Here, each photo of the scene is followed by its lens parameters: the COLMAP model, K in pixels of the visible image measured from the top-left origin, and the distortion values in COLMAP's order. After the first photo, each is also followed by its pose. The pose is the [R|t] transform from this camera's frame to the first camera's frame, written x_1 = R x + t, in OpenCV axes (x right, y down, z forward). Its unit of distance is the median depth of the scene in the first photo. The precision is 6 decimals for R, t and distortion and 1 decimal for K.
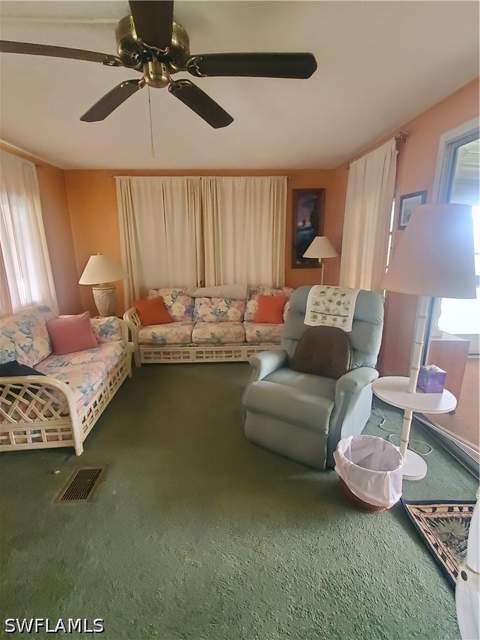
lens RADIAL K [[316.6, 0, 240.0], [0, 316.6, 320.0], [0, 0, 1]] dist [0.000852, 0.000283]
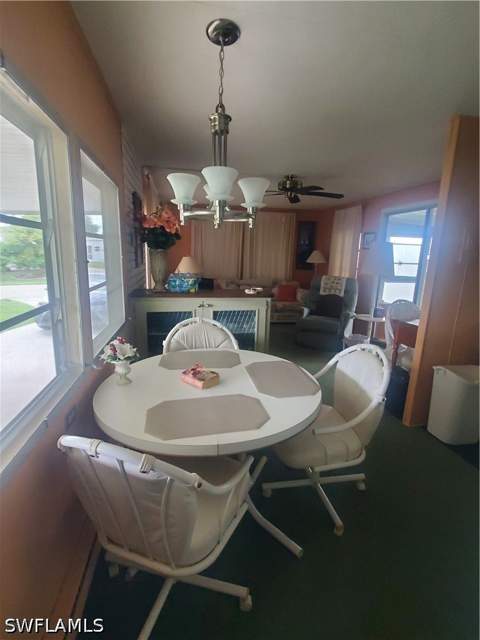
lens RADIAL K [[316.6, 0, 240.0], [0, 316.6, 320.0], [0, 0, 1]] dist [0.000852, 0.000283]
pose [[0.990356, 0.009073, 0.138250, -0.416142], [-0.005327, 0.999609, -0.027446, 0.170738], [-0.138444, 0.026445, 0.990017, -0.662181]]
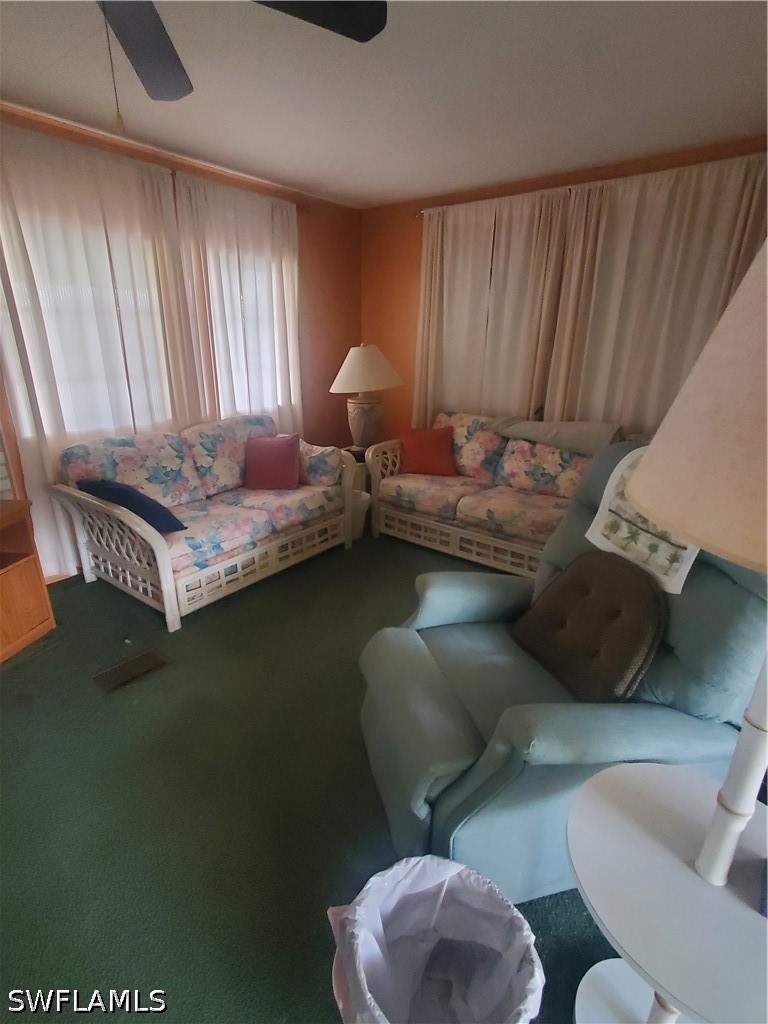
lens RADIAL K [[506.5, 0, 384.0], [0, 506.5, 512.0], [0, 0, 1]] dist [0.000852, 0.000283]
pose [[0.750622, 0.233166, -0.618224, 0.286352], [-0.175751, 0.972415, 0.153361, -0.051021], [0.636929, -0.006463, 0.770895, 0.263211]]
